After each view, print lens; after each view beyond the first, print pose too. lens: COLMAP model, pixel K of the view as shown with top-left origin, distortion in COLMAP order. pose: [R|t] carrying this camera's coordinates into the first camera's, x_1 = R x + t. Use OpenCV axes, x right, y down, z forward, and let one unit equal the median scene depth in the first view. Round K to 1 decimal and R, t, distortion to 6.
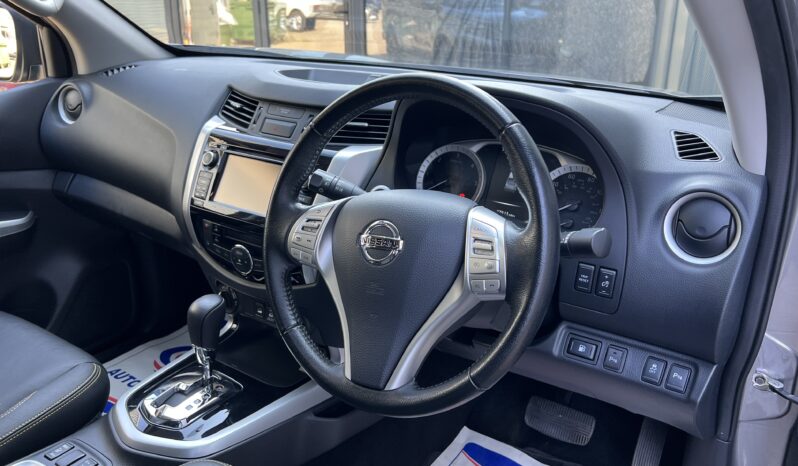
lens RADIAL K [[621.2, 0, 396.5], [0, 621.2, 238.2], [0, 0, 1]] dist [0.050142, -0.069149]
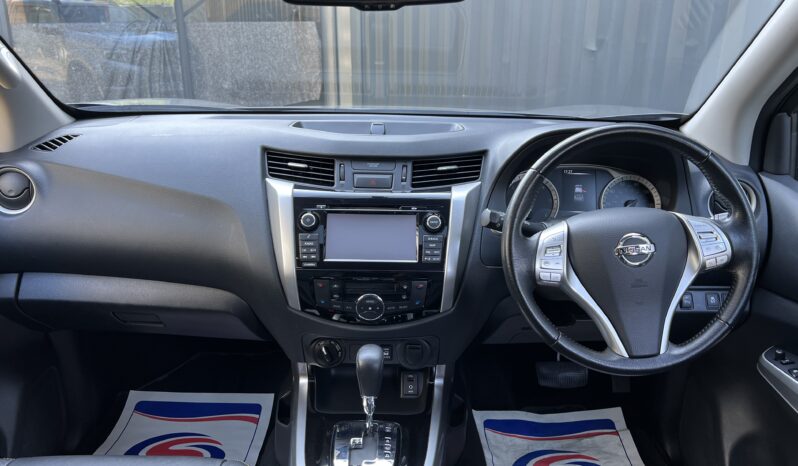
lens RADIAL K [[621.2, 0, 396.5], [0, 621.2, 238.2], [0, 0, 1]] dist [0.050142, -0.069149]
pose [[0.828640, -0.188898, 0.526948, -0.917889], [0.203240, 0.978631, 0.031215, -0.129457], [-0.521584, 0.081231, 0.849324, 0.081635]]
